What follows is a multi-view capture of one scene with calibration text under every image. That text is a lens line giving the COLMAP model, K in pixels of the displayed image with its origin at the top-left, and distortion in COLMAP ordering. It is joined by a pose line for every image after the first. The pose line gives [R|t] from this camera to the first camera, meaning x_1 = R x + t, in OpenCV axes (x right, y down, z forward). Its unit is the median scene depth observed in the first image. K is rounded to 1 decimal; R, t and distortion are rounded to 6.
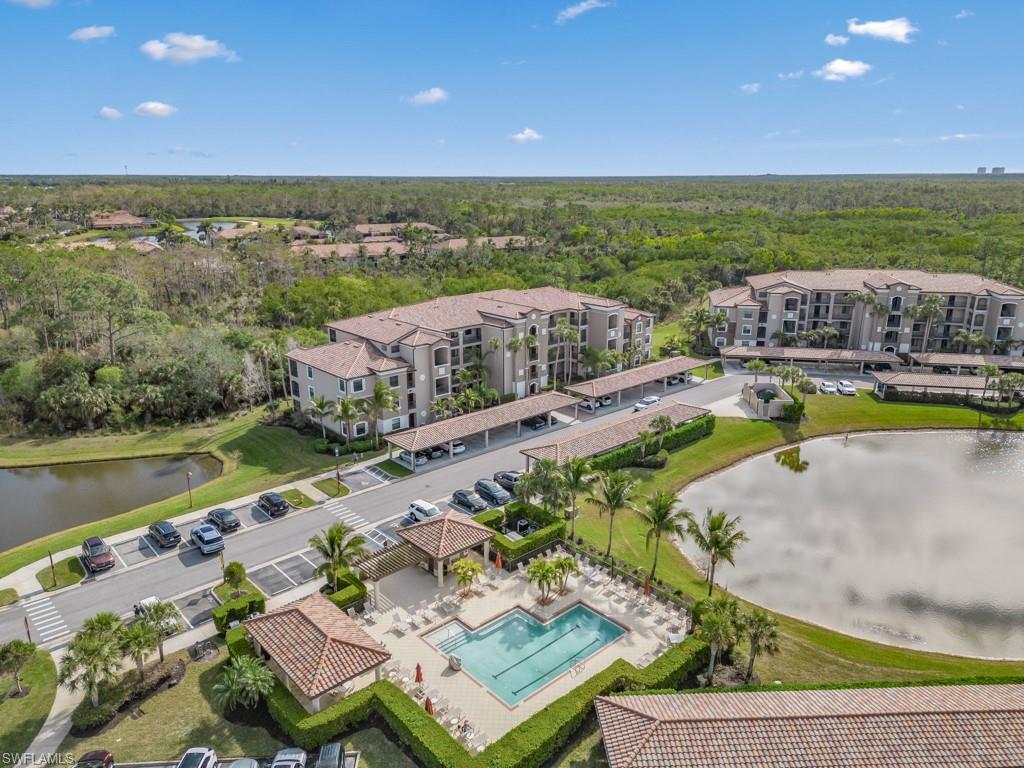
lens RADIAL K [[710.5, 0, 515.8], [0, 710.5, 384.2], [0, 0, 1]] dist [0.076210, -0.074124]
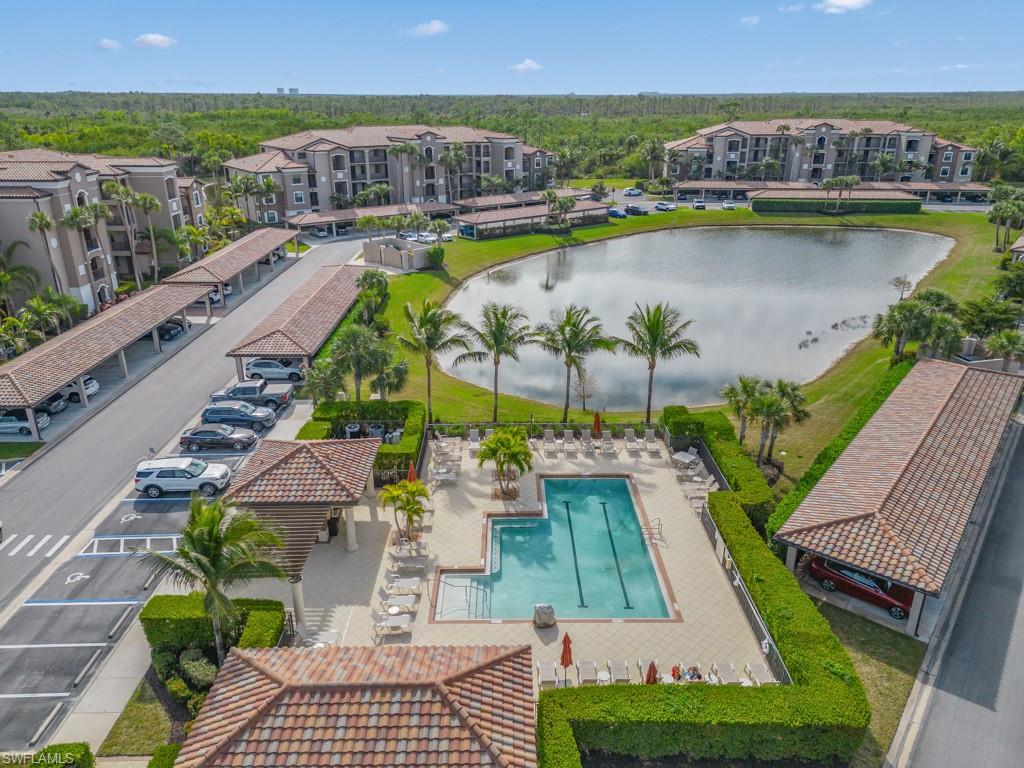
lens RADIAL K [[710.5, 0, 515.8], [0, 710.5, 384.2], [0, 0, 1]] dist [0.076210, -0.074124]
pose [[0.664698, -0.280595, 0.692419, -0.229413], [0.210119, 0.959595, 0.187158, 0.045430], [-0.716957, 0.021086, 0.696799, 0.303447]]
